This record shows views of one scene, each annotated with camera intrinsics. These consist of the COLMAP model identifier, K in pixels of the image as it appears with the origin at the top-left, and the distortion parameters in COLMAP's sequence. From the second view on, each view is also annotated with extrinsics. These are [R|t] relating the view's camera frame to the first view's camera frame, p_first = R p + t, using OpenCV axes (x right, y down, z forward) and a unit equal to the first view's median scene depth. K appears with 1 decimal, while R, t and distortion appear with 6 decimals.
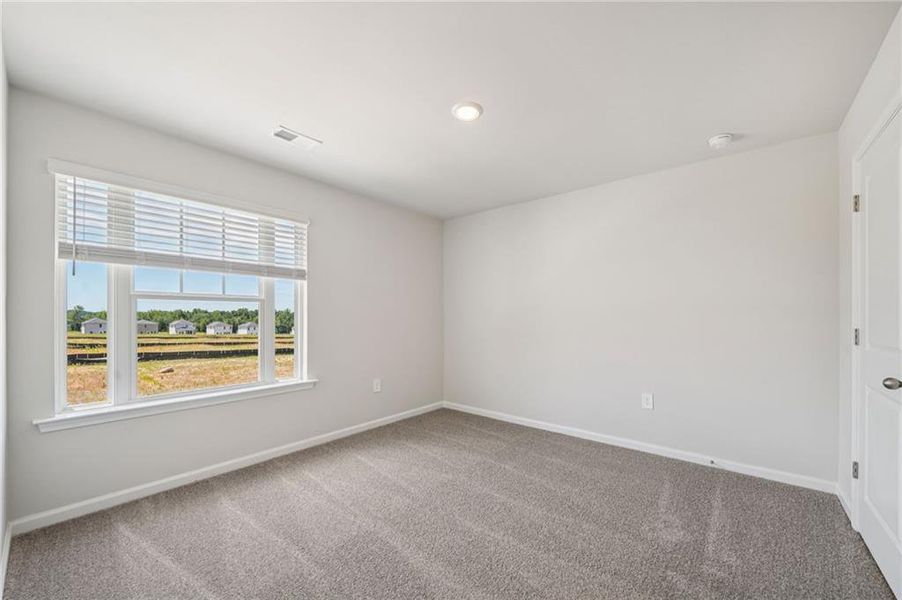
lens RADIAL K [[457.4, 0, 451.0], [0, 457.4, 300.0], [0, 0, 1]] dist [-0.002471, -0.000251]
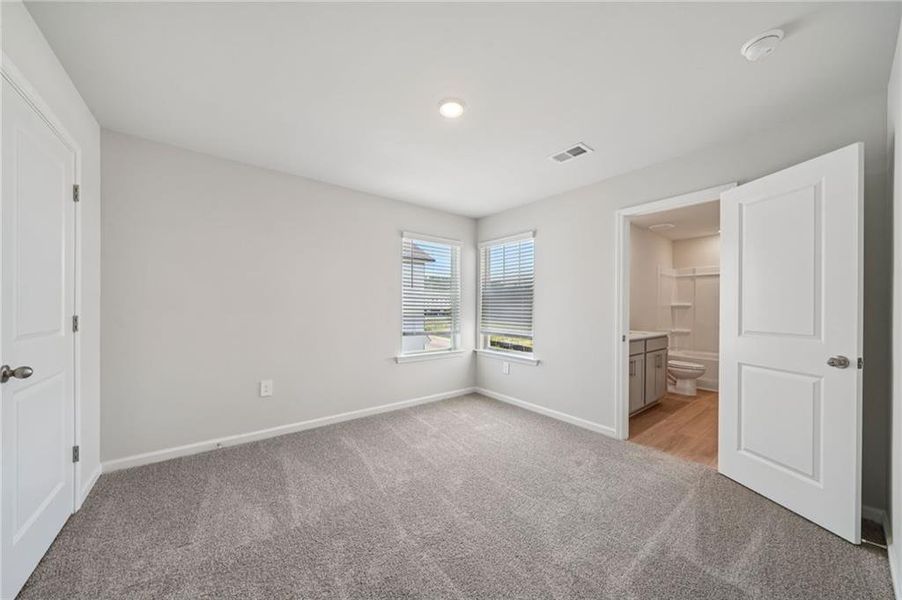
lens RADIAL K [[316.0, 0, 452.7], [0, 316.0, 301.2], [0, 0, 1]] dist [-0.000802, -0.000076]
pose [[0.942124, -0.006652, -0.335198, 0.261809], [0.011228, 0.999868, 0.011716, 0.001203], [0.335076, -0.014802, 0.942075, 0.348406]]
